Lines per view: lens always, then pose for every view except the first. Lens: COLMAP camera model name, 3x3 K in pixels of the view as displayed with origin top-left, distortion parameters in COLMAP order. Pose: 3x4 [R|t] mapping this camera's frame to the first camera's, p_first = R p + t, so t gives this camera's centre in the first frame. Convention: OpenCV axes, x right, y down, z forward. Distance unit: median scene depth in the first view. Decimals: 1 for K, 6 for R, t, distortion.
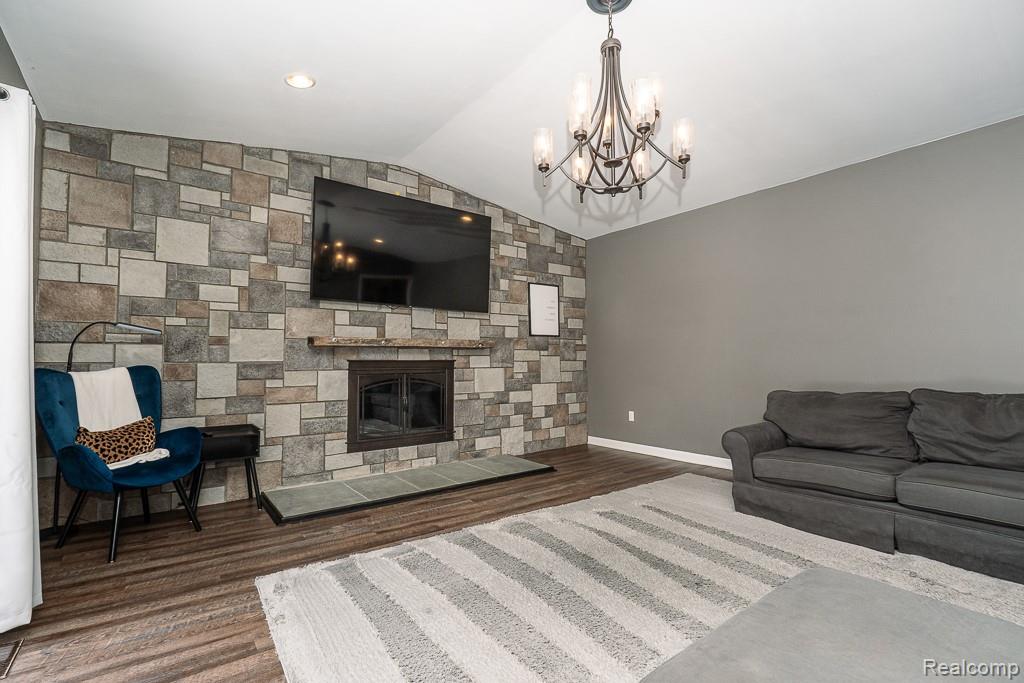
lens RADIAL K [[468.0, 0, 508.2], [0, 468.0, 339.8], [0, 0, 1]] dist [-0.002329, 0.000271]
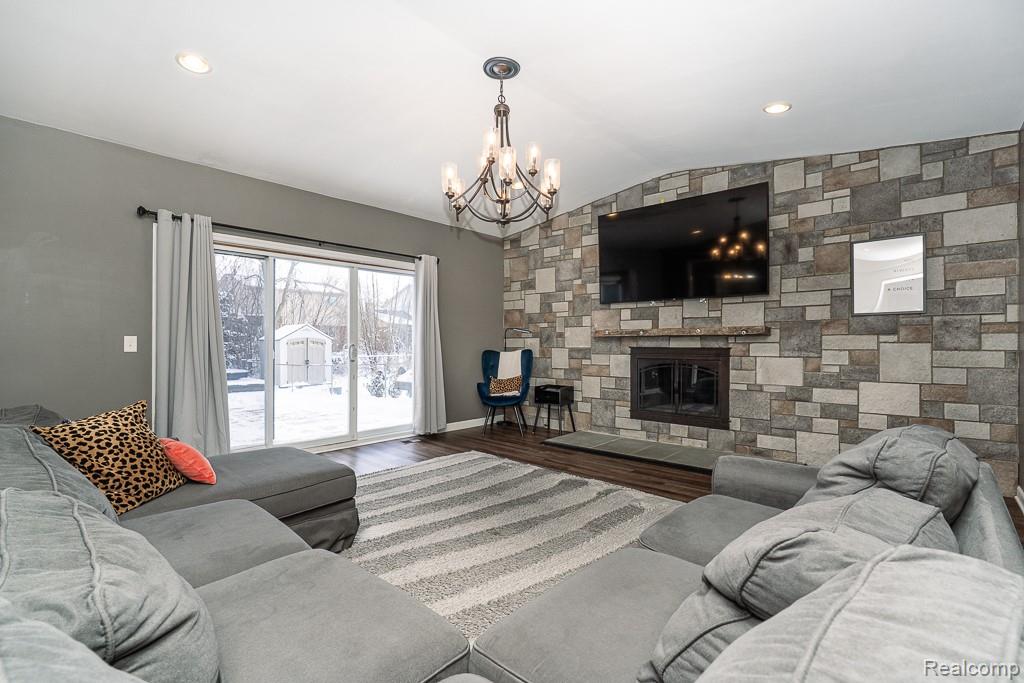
lens RADIAL K [[468.0, 0, 508.6], [0, 468.0, 343.8], [0, 0, 1]] dist [-0.002329, 0.000271]
pose [[0.180687, 0.005960, -0.983523, 0.842463], [0.046065, 0.998833, 0.014515, 0.000605], [0.982461, -0.047929, 0.180202, 0.425784]]
